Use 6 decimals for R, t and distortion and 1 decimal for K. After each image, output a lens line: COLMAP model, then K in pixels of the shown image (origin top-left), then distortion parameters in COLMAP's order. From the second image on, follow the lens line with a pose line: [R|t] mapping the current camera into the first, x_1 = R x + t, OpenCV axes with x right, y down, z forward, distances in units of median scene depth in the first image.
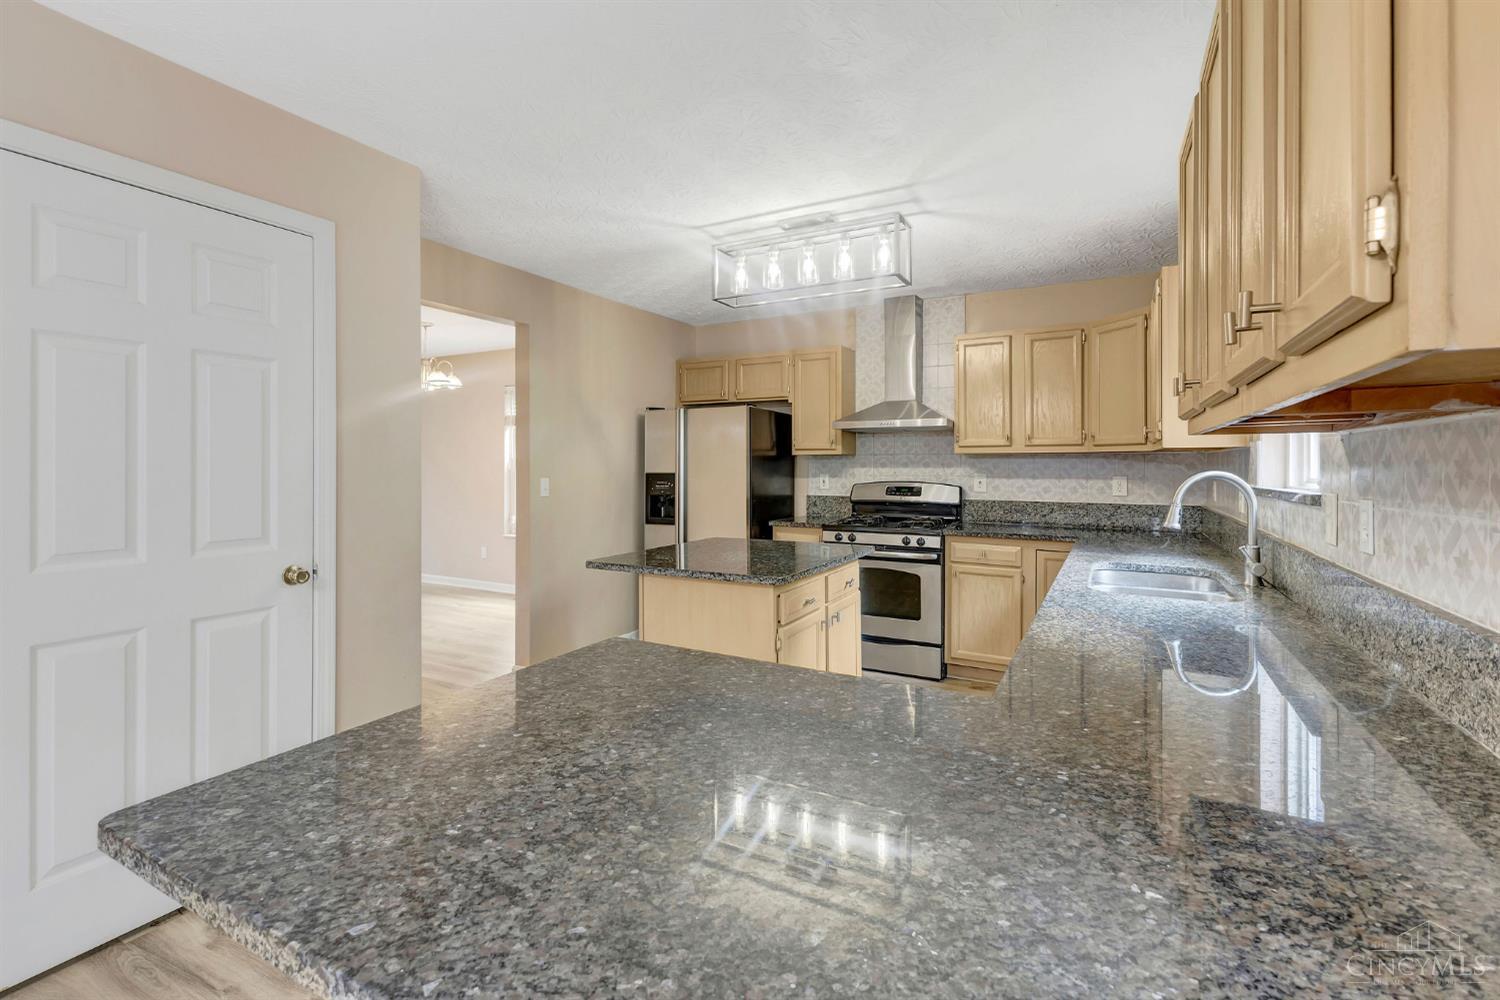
lens RADIAL K [[665.8, 0, 748.9], [0, 665.8, 455.7], [0, 0, 1]] dist [0.011664, -0.003165]
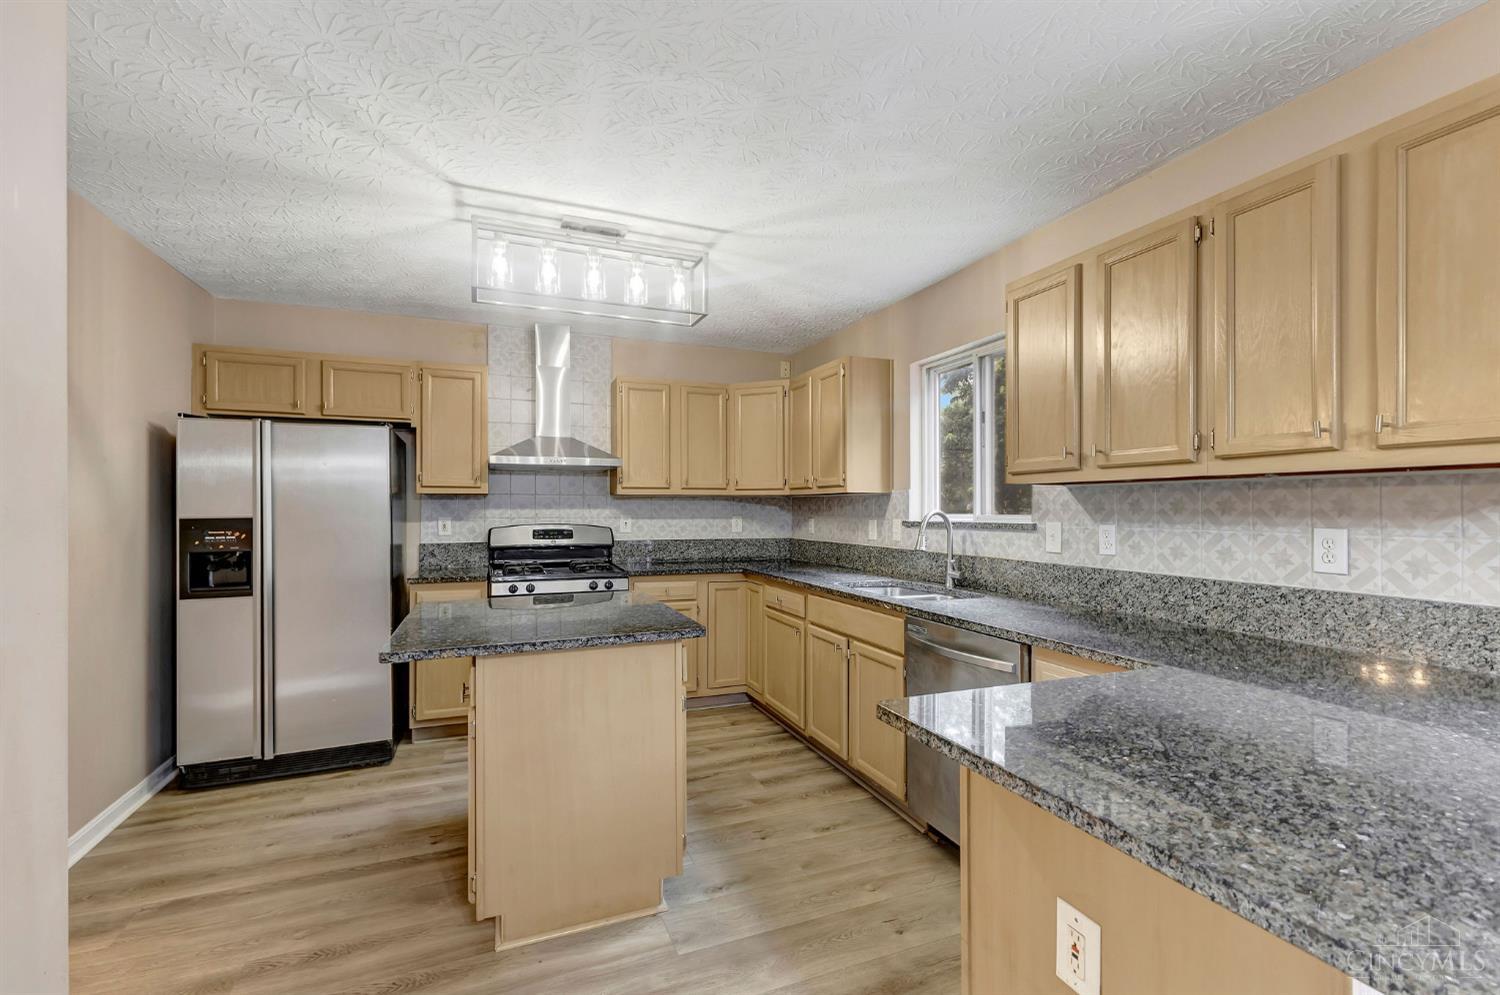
lens RADIAL K [[665.8, 0, 758.6], [0, 665.8, 502.5], [0, 0, 1]] dist [0.011664, -0.003165]
pose [[0.631502, 0.006929, 0.775343, -0.355625], [-0.010809, 0.999942, -0.000132, 0.006596], [-0.775299, -0.008298, 0.631540, 0.213484]]
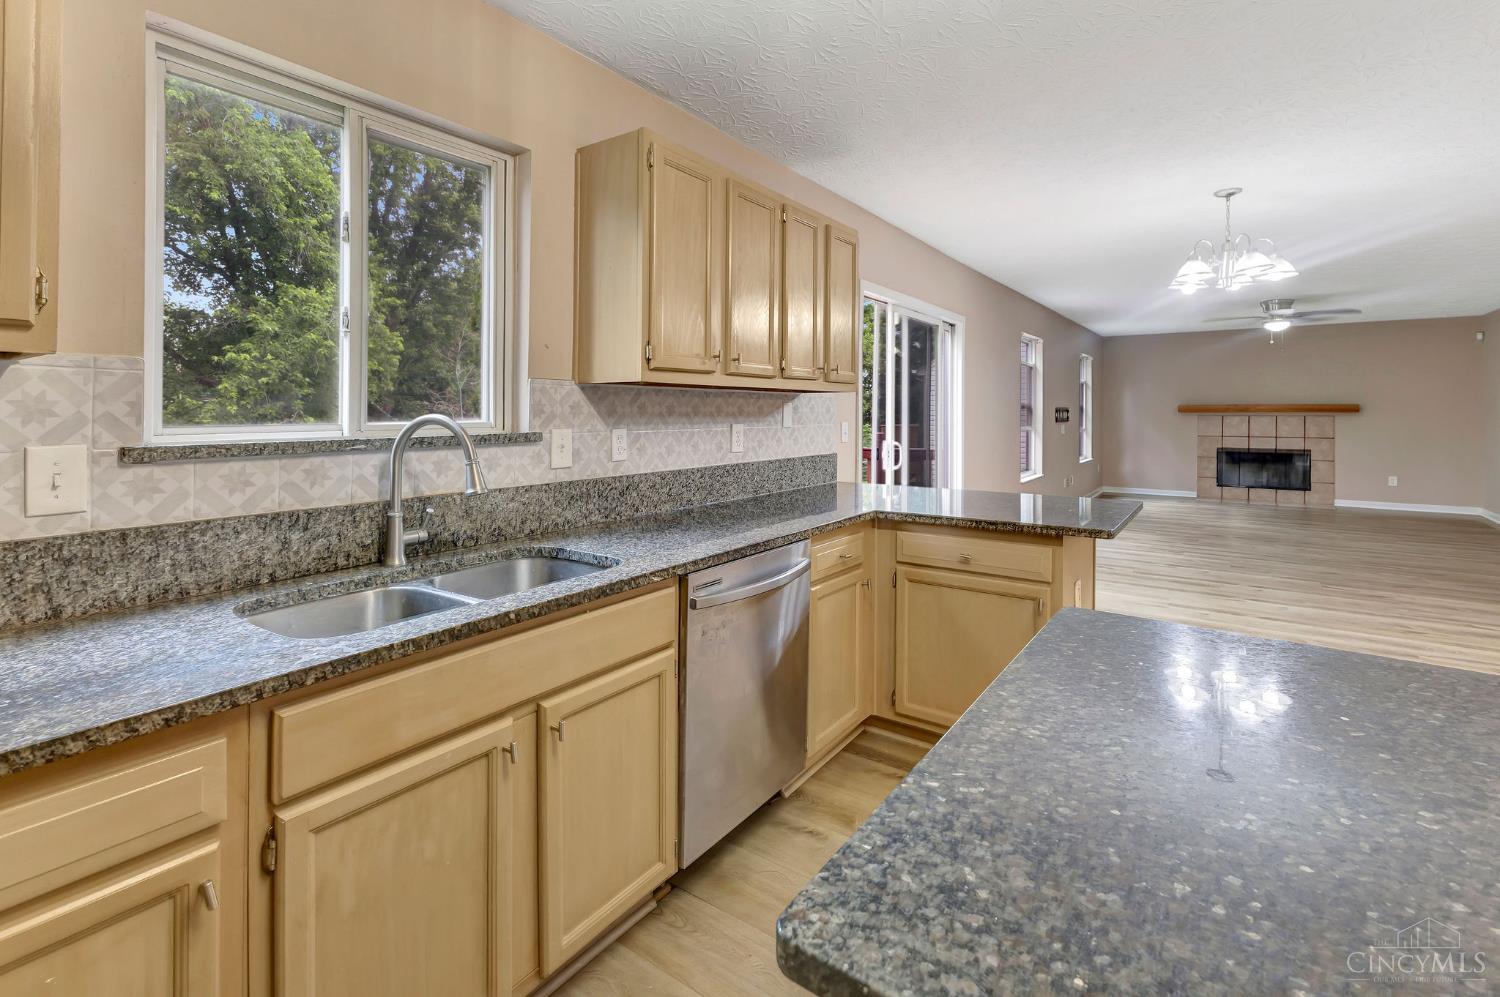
lens RADIAL K [[665.8, 0, 759.8], [0, 665.8, 411.9], [0, 0, 1]] dist [0.011664, -0.003165]
pose [[-0.992852, -0.001168, 0.119347, 0.133686], [-0.002505, 0.999936, -0.011054, 0.014841], [-0.119327, -0.011274, -0.992791, 0.915568]]
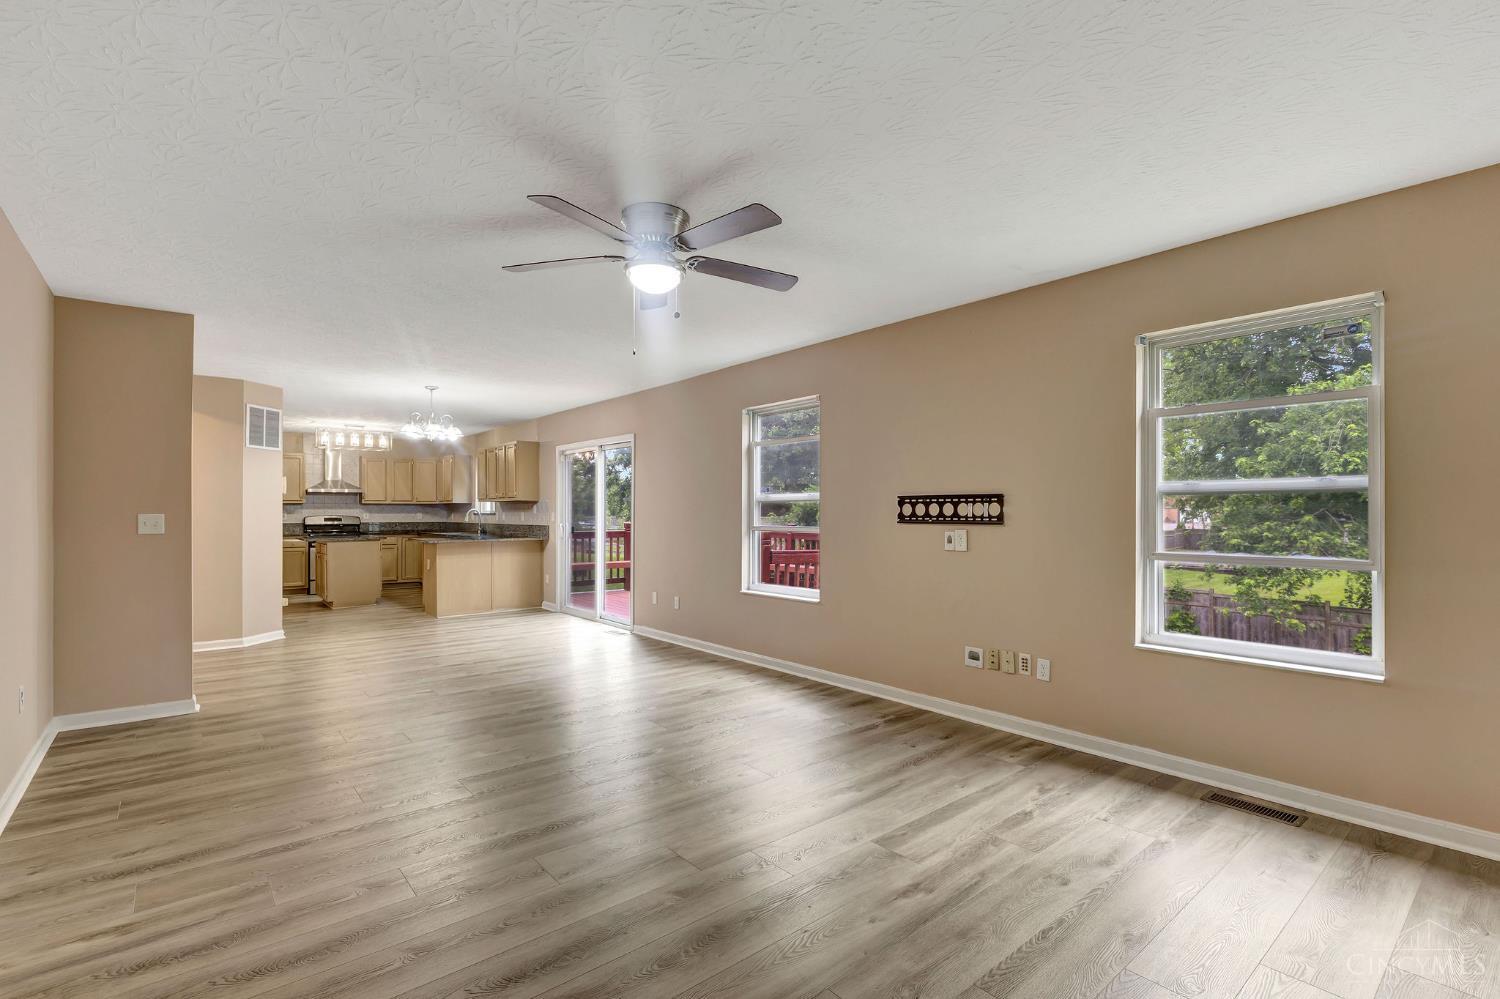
lens RADIAL K [[708.3, 0, 753.6], [0, 708.3, 502.3], [0, 0, 1]] dist [0.006493, -0.001793]
pose [[0.375487, 0.010765, 0.926765, -1.708000], [-0.010306, 0.999919, -0.007439, -0.003469], [-0.926771, -0.006758, 0.375567, -1.447265]]
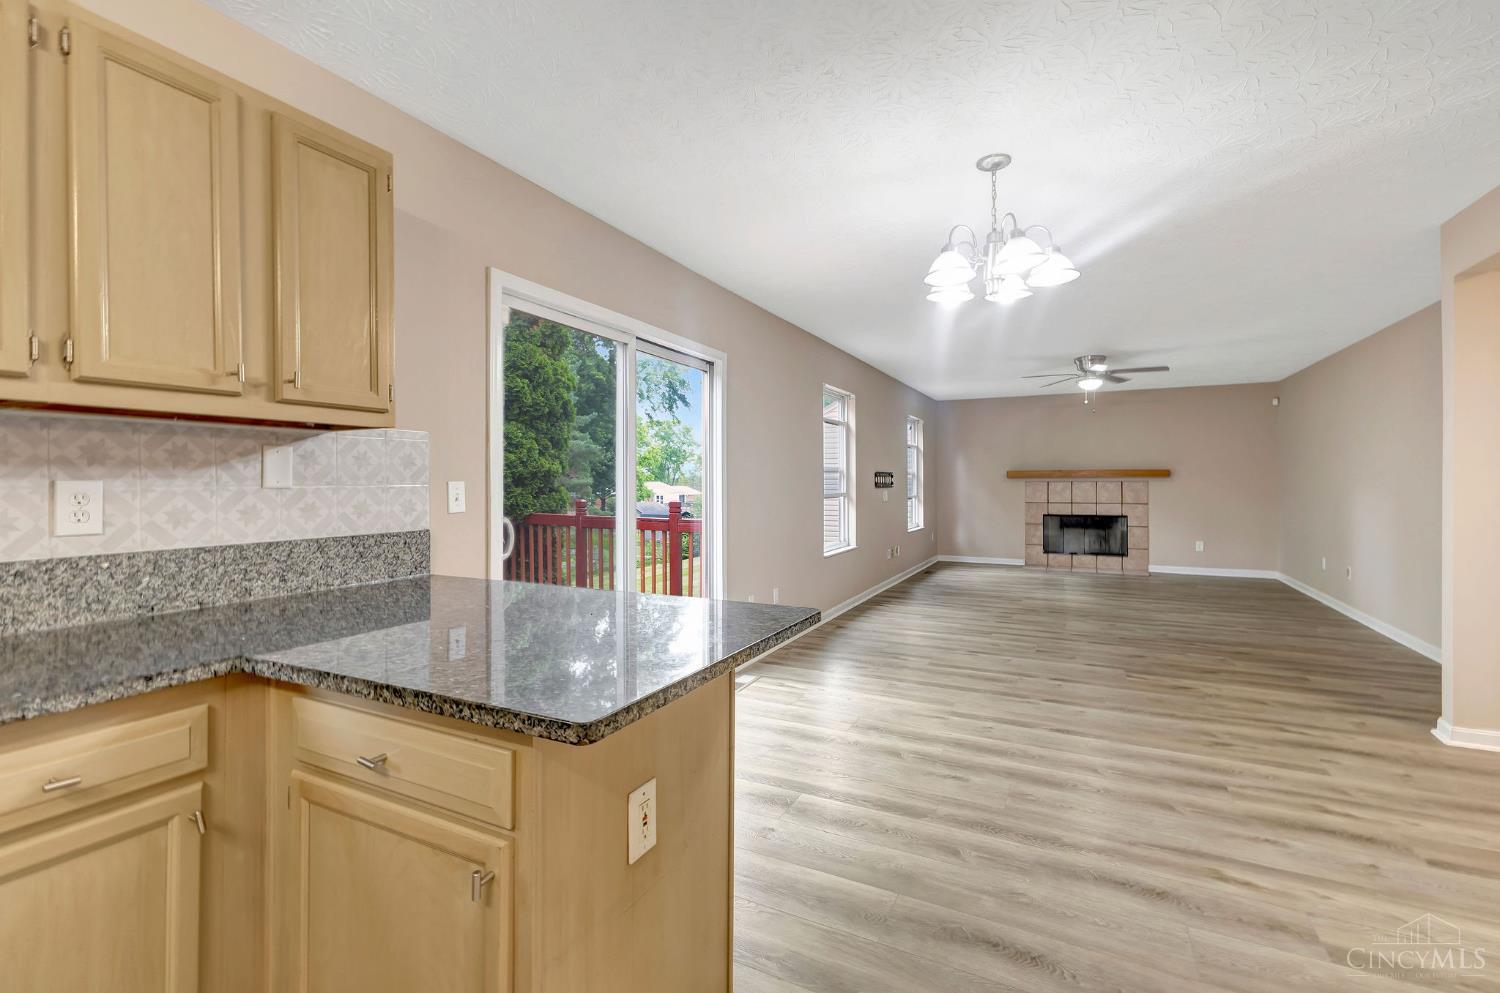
lens RADIAL K [[652.2, 0, 756.1], [0, 652.2, 481.6], [0, 0, 1]] dist [0.005738, -0.000989]
pose [[-0.999222, 0.002716, -0.039352, -0.119052], [0.003273, 0.999896, -0.014075, 0.027227], [0.039310, -0.014192, -0.999126, 0.580692]]
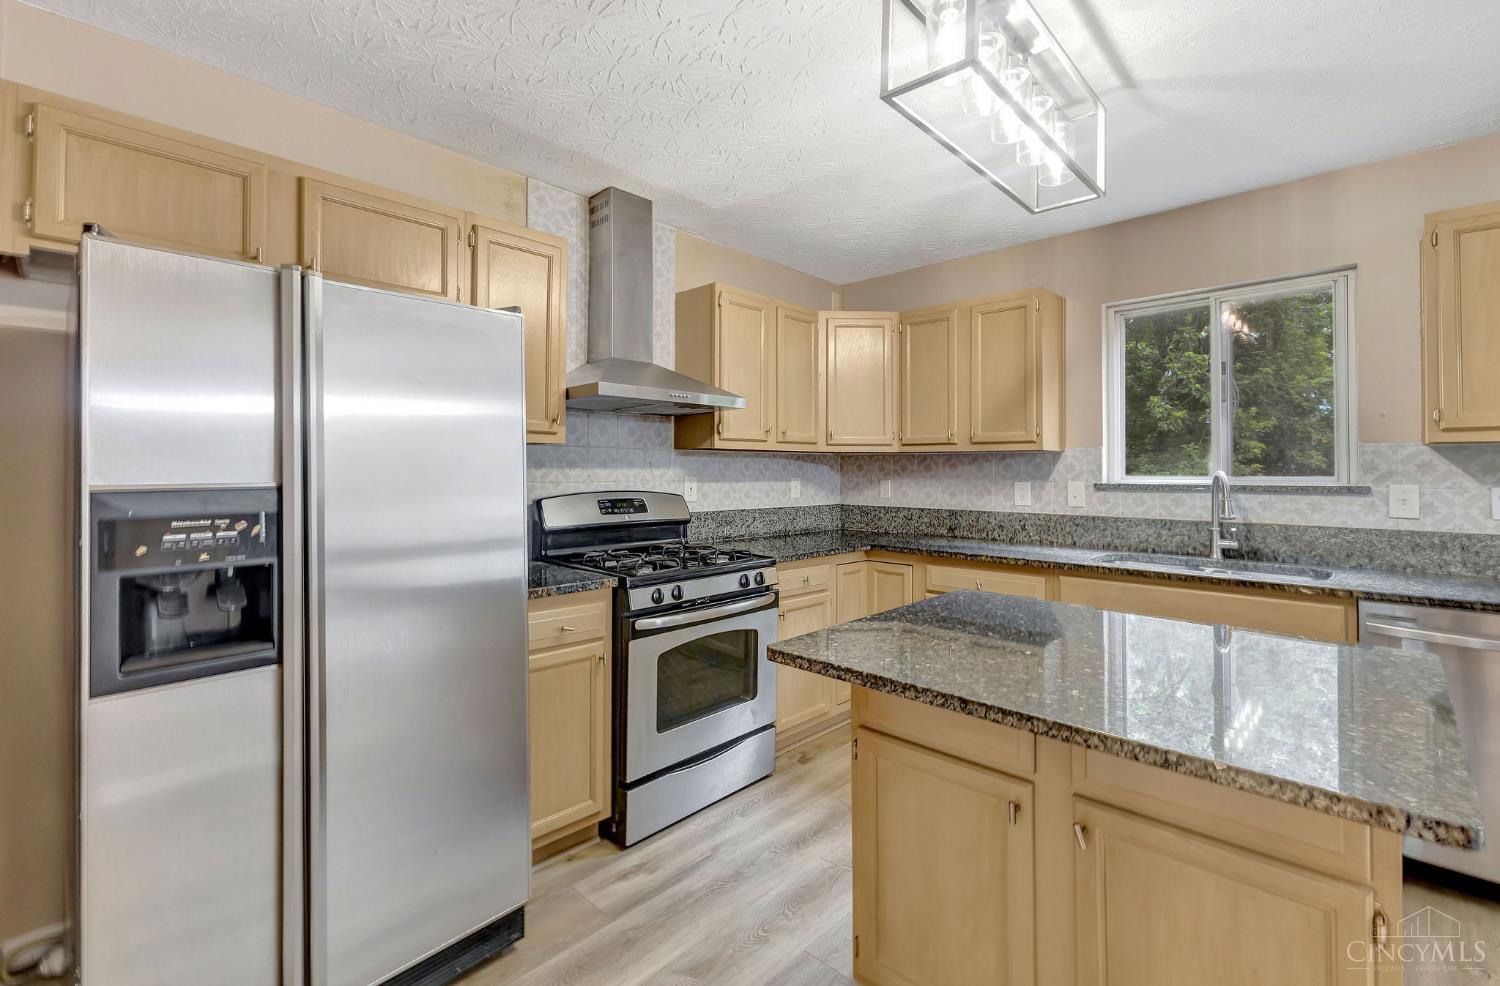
lens RADIAL K [[652.2, 0, 739.4], [0, 652.2, 456.7], [0, 0, 1]] dist [0.005738, -0.000989]
pose [[0.257027, 0.020114, 0.966195, -0.384710], [-0.016249, 0.999732, -0.016490, 0.017255], [-0.966268, -0.011461, 0.257285, 0.842159]]
